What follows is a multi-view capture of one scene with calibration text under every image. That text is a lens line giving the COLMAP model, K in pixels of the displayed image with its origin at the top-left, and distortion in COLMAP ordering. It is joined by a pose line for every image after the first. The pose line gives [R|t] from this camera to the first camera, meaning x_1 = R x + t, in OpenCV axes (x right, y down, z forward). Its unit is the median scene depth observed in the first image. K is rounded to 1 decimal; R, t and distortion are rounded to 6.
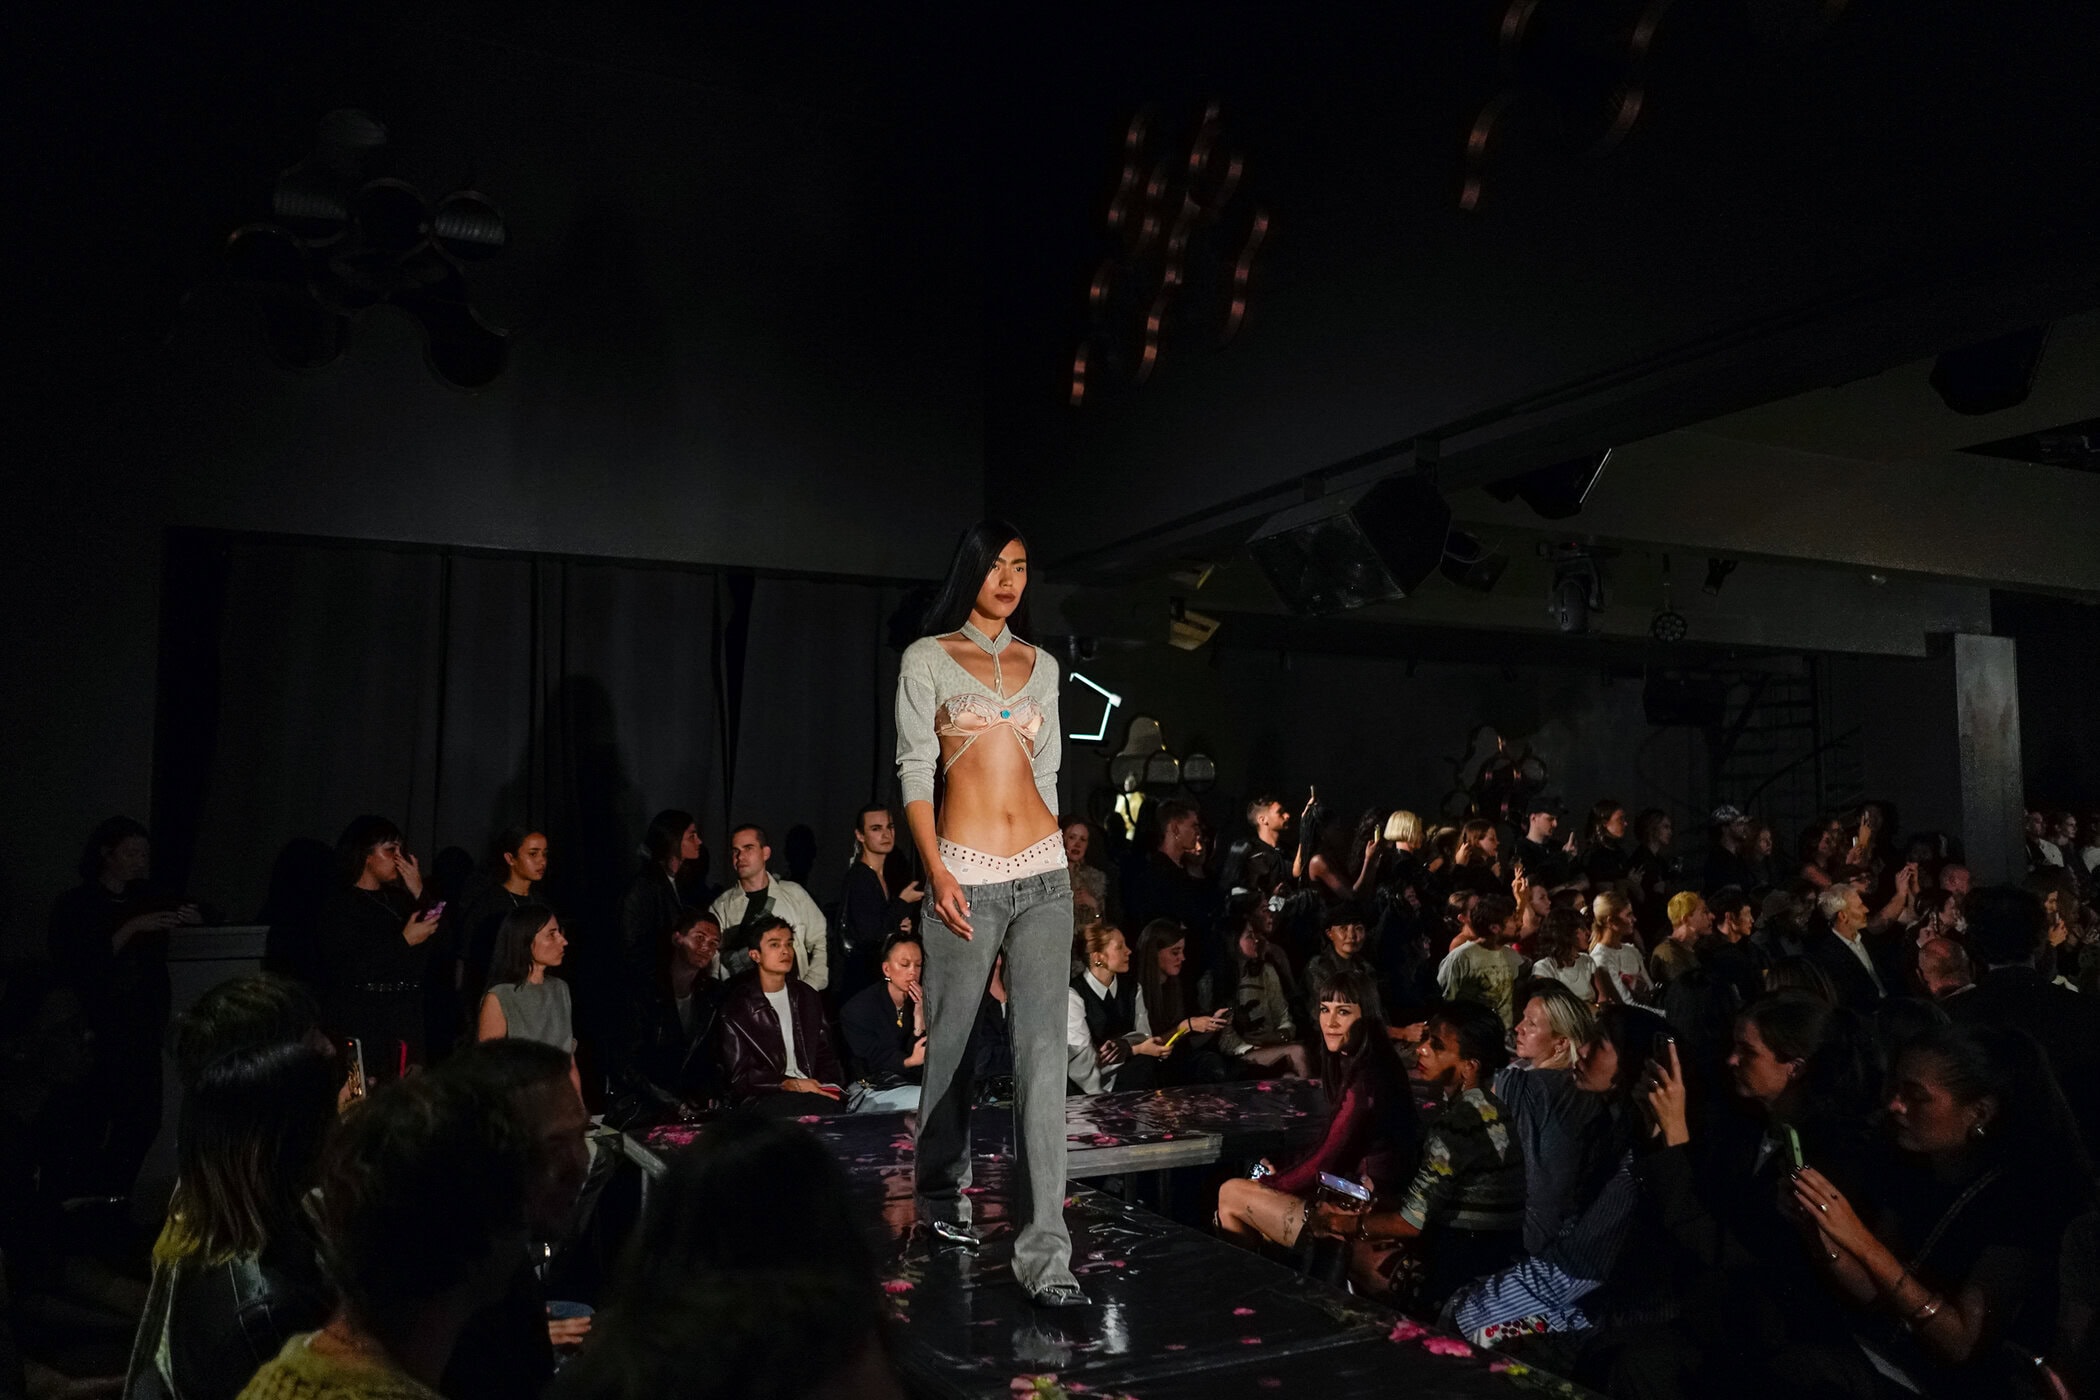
lens RADIAL K [[1600.0, 0, 1052.0], [0, 1600.0, 708.4], [0, 0, 1]] dist [-0.030557, 0.013692]
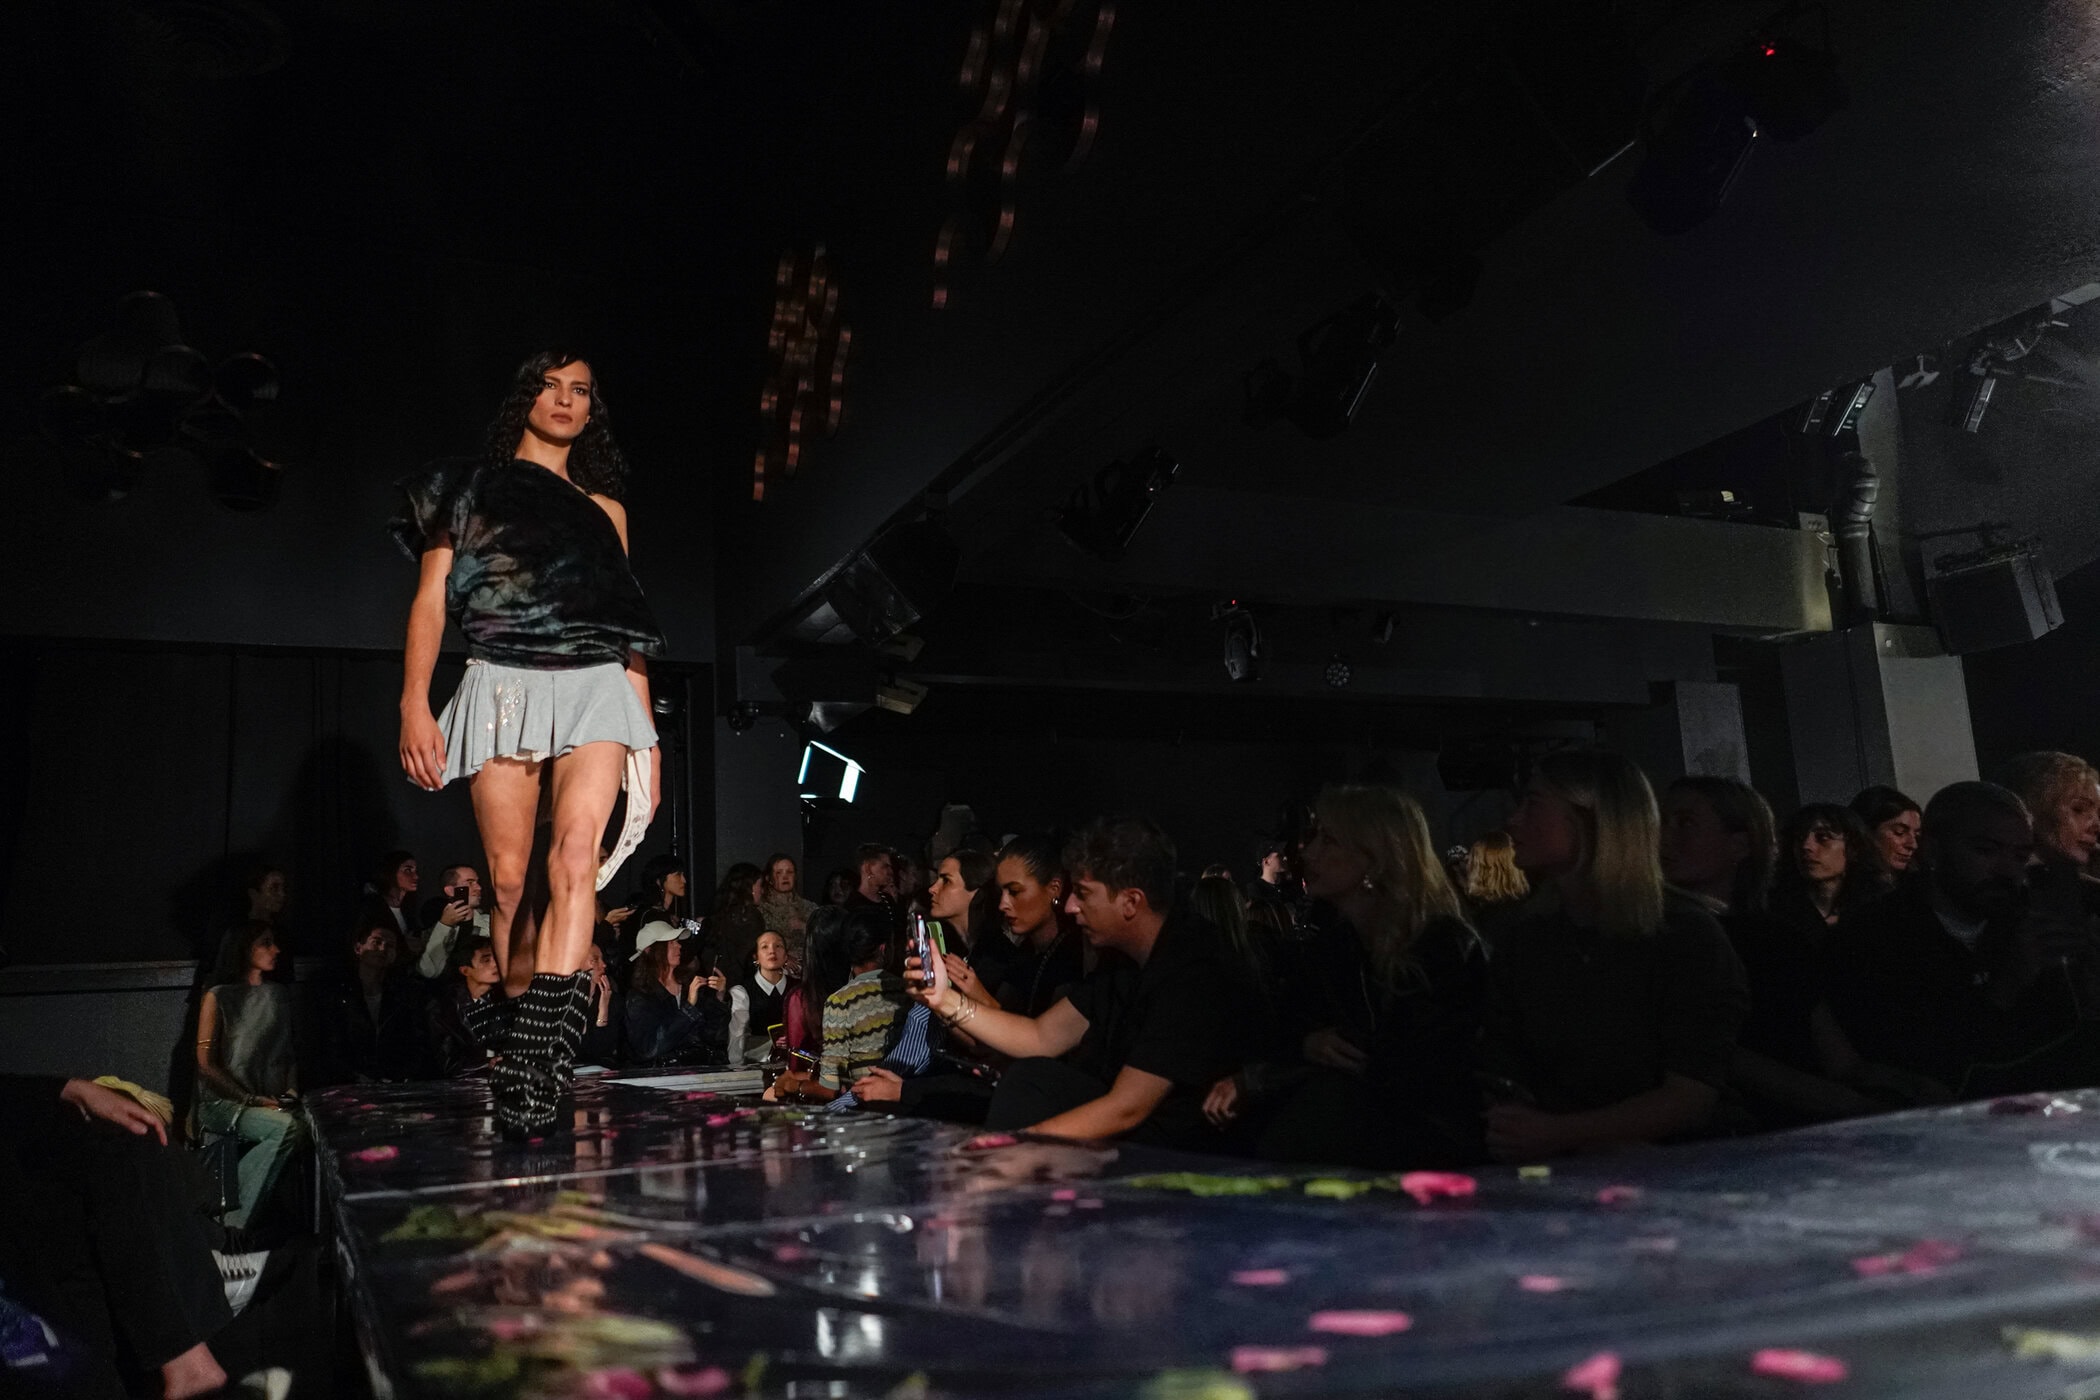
lens RADIAL K [[1600.0, 0, 1057.0], [0, 1600.0, 705.1], [0, 0, 1]] dist [-0.030557, 0.013692]
pose [[0.998558, -0.052886, -0.009174, 0.256884], [0.051708, 0.993651, -0.099919, 0.097034], [0.014400, 0.099300, 0.994953, -0.170121]]
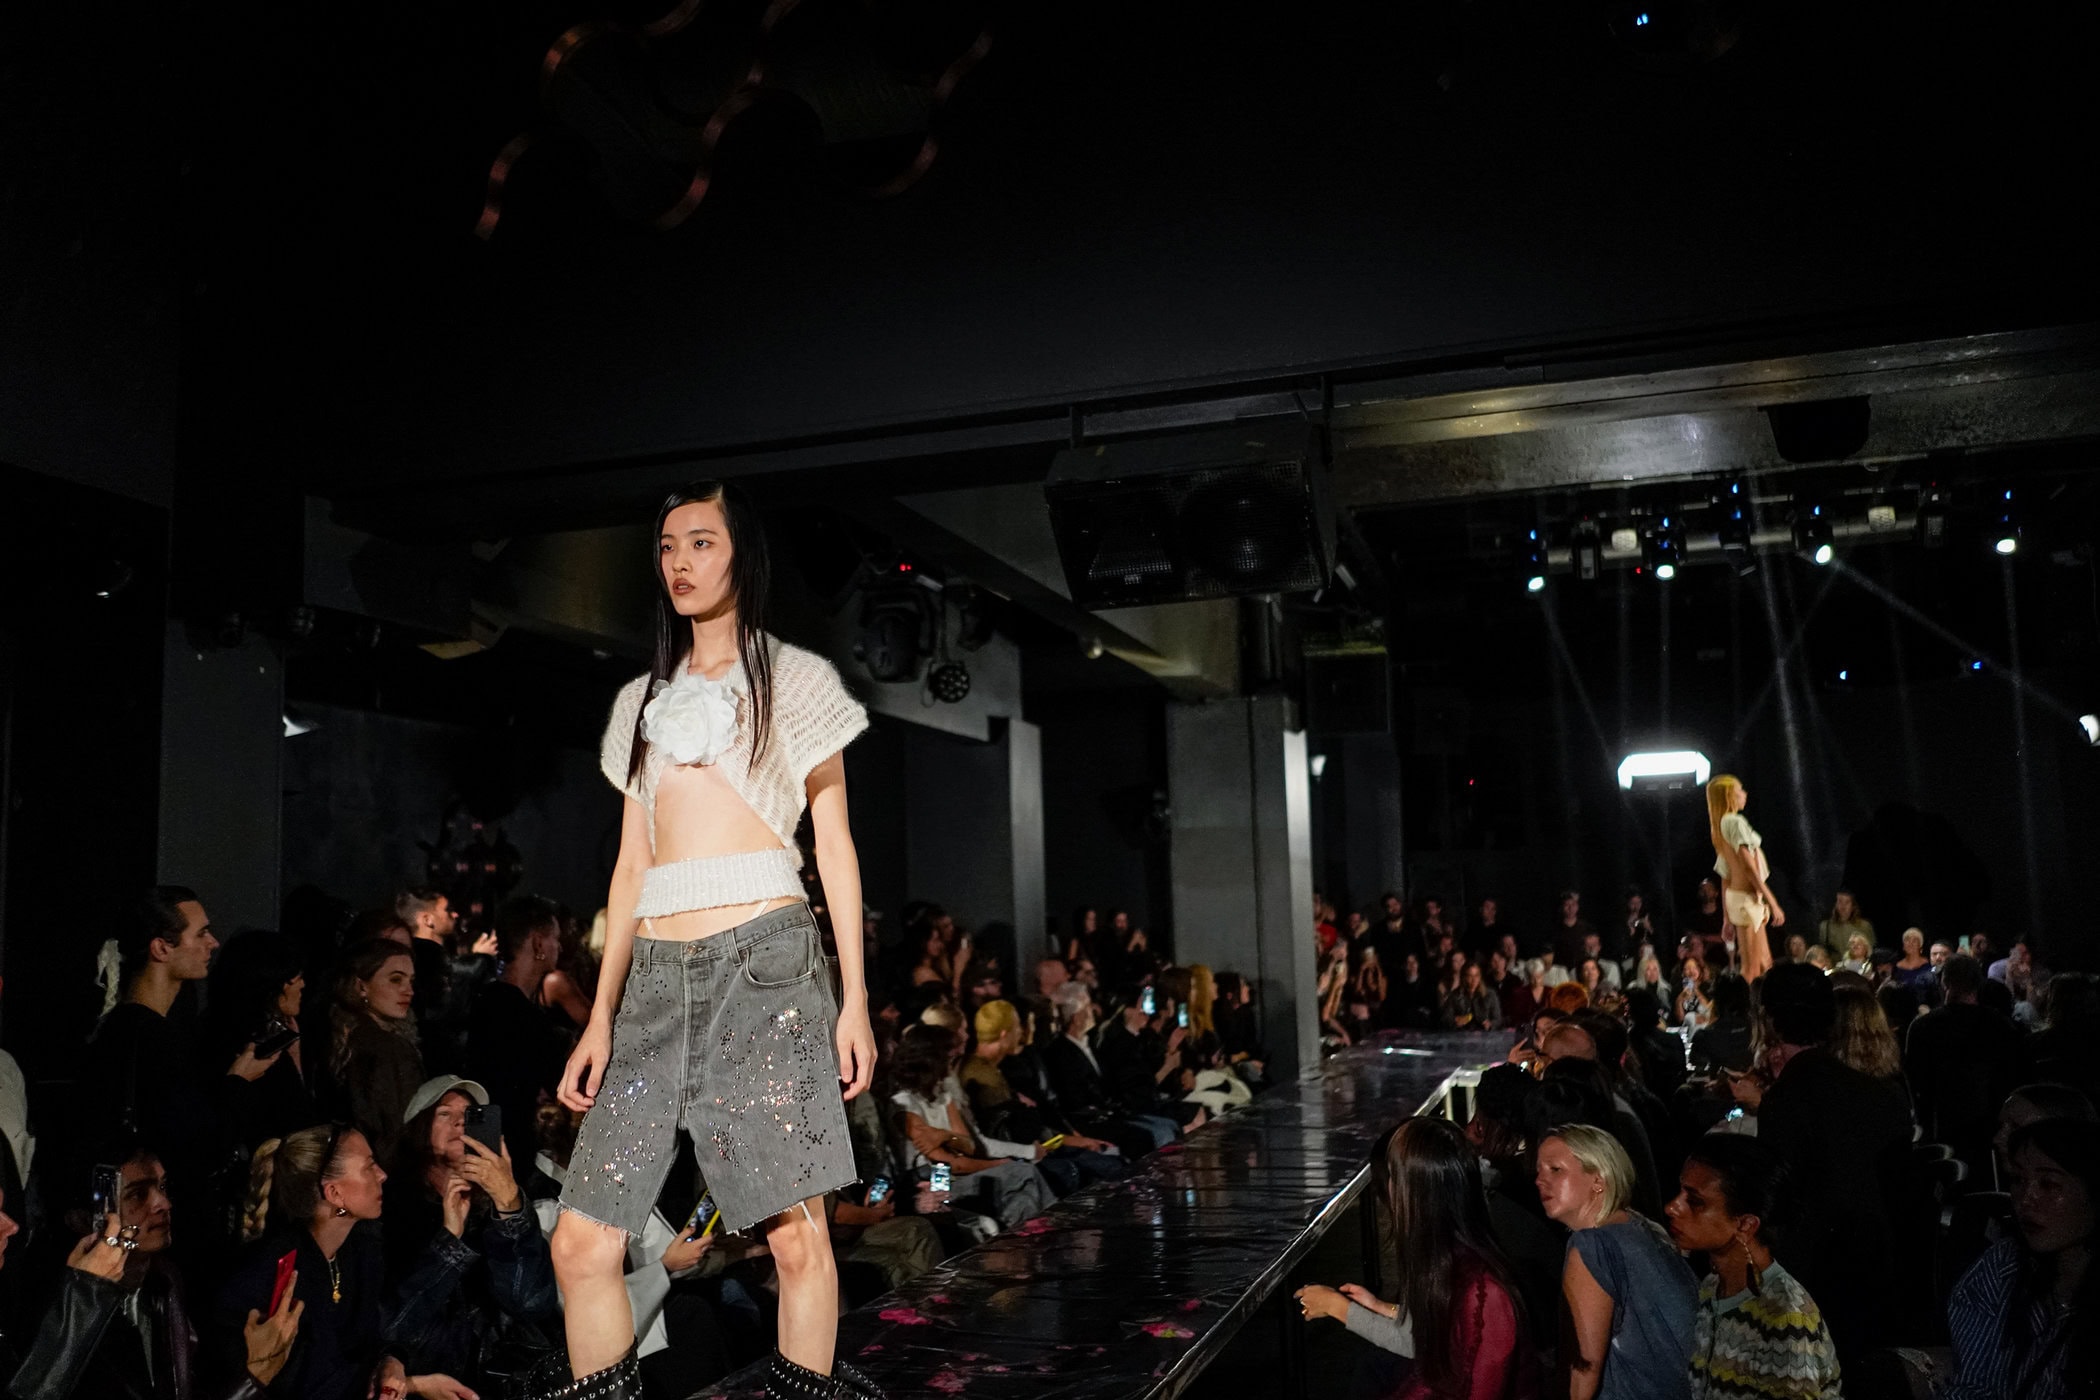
lens RADIAL K [[1789.1, 0, 1025.4], [0, 1789.1, 697.6], [0, 0, 1]] dist [-0.022598, -0.009494]
pose [[0.693783, 0.073941, 0.716378, -0.341627], [-0.029795, 0.996811, -0.074030, 0.033110], [-0.719568, 0.030016, 0.693773, 0.411440]]
